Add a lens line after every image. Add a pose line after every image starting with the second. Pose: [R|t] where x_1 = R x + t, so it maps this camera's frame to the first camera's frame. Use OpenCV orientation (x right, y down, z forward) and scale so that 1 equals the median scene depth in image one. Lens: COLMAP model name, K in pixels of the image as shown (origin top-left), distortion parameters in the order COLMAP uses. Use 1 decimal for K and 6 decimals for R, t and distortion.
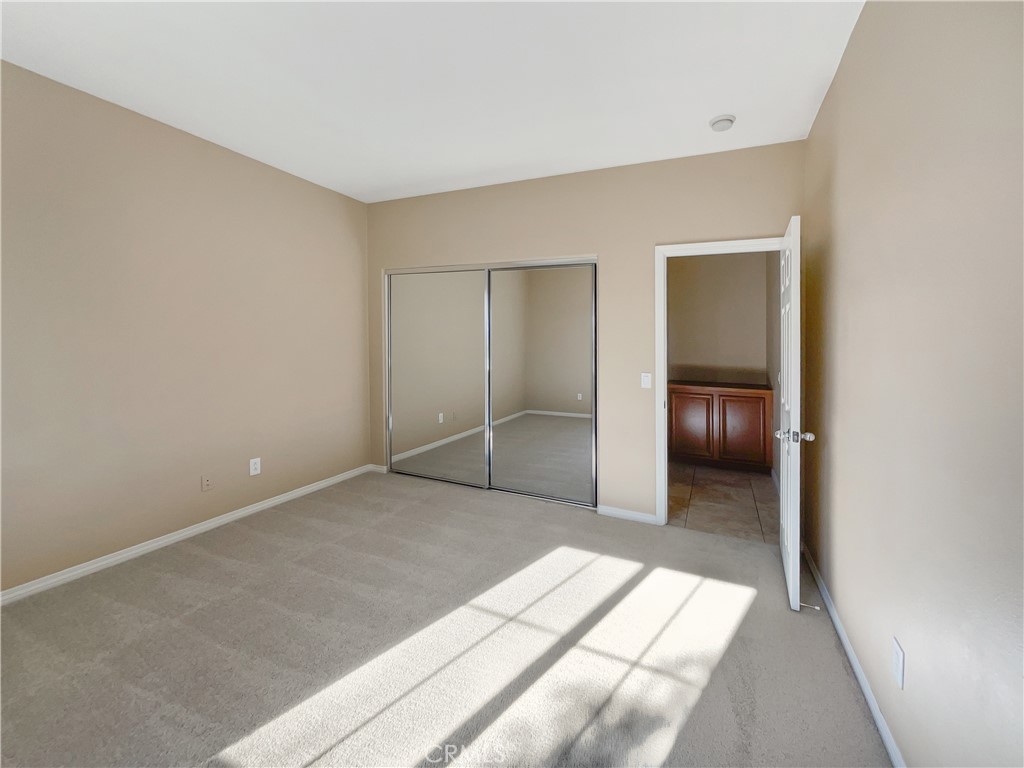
lens RADIAL K [[424.0, 0, 513.1], [0, 424.0, 374.7], [0, 0, 1]] dist [0.002694, -0.002137]
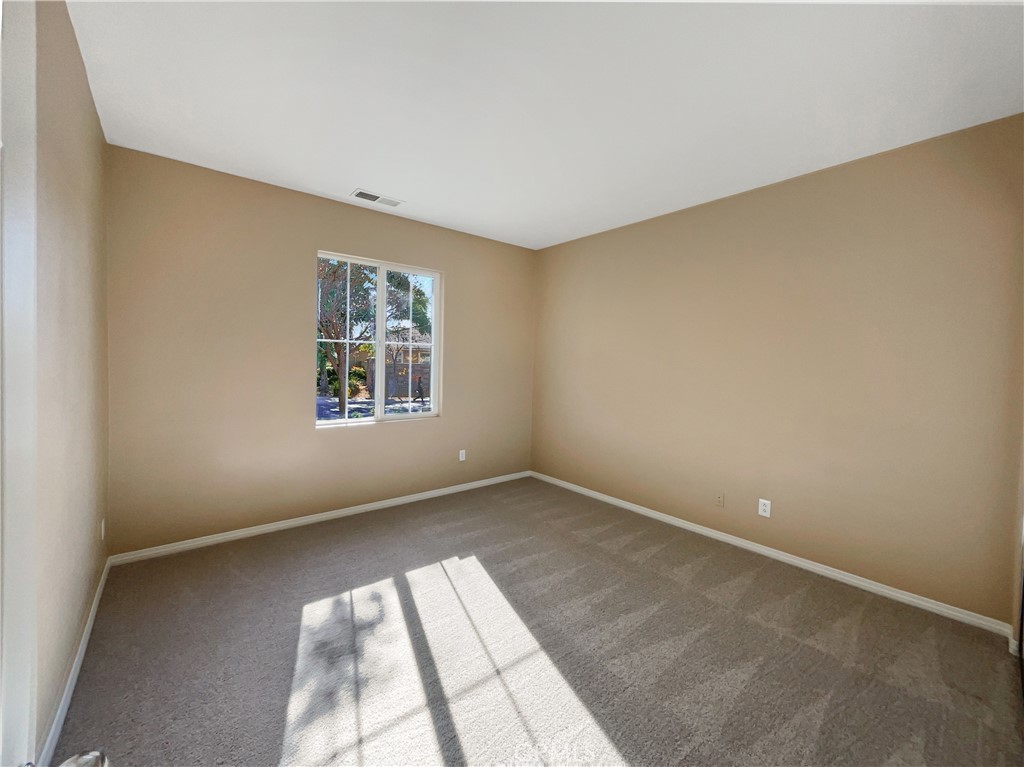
lens RADIAL K [[424.0, 0, 516.0], [0, 424.0, 382.6], [0, 0, 1]] dist [0.002694, -0.002137]
pose [[-0.438761, -0.011556, -0.898530, 0.880526], [-0.107446, 0.993418, 0.039691, -0.077731], [0.892157, 0.113958, -0.437114, 1.511517]]
